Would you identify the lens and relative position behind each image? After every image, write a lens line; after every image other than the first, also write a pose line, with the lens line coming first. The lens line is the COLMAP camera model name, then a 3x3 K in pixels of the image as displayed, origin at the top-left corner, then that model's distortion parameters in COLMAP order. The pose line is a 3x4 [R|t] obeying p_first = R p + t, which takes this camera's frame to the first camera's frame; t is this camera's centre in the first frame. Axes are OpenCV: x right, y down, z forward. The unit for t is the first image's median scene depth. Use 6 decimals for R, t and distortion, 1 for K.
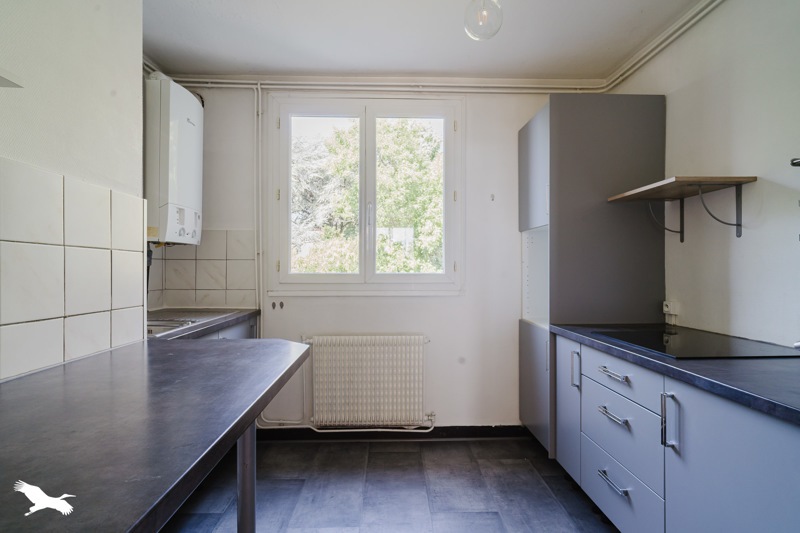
lens RADIAL K [[429.0, 0, 398.7], [0, 429.0, 268.0], [0, 0, 1]] dist [0.002919, 0.000198]
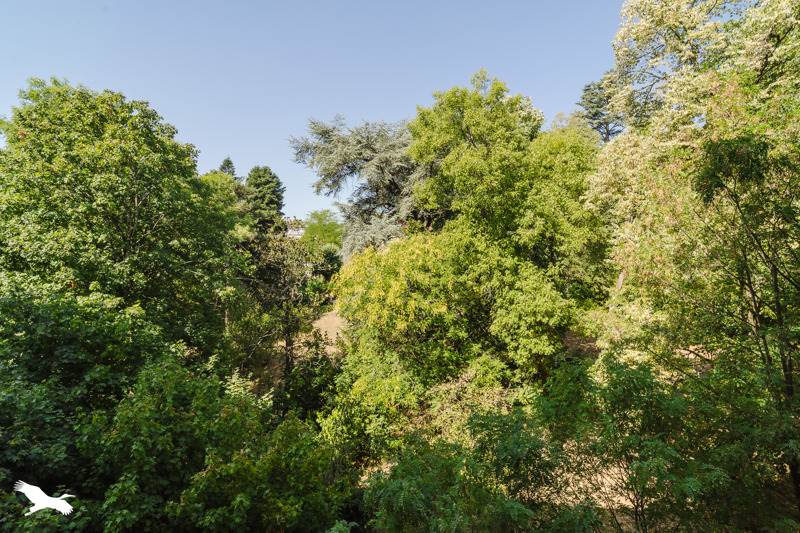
lens RADIAL K [[429.0, 0, 396.4], [0, 429.0, 267.4], [0, 0, 1]] dist [0.002919, 0.000198]
pose [[0.977049, 0.006319, -0.212921, -0.002979], [-0.003387, 0.999894, 0.014136, -0.010430], [0.212988, -0.013090, 0.976967, 0.124778]]
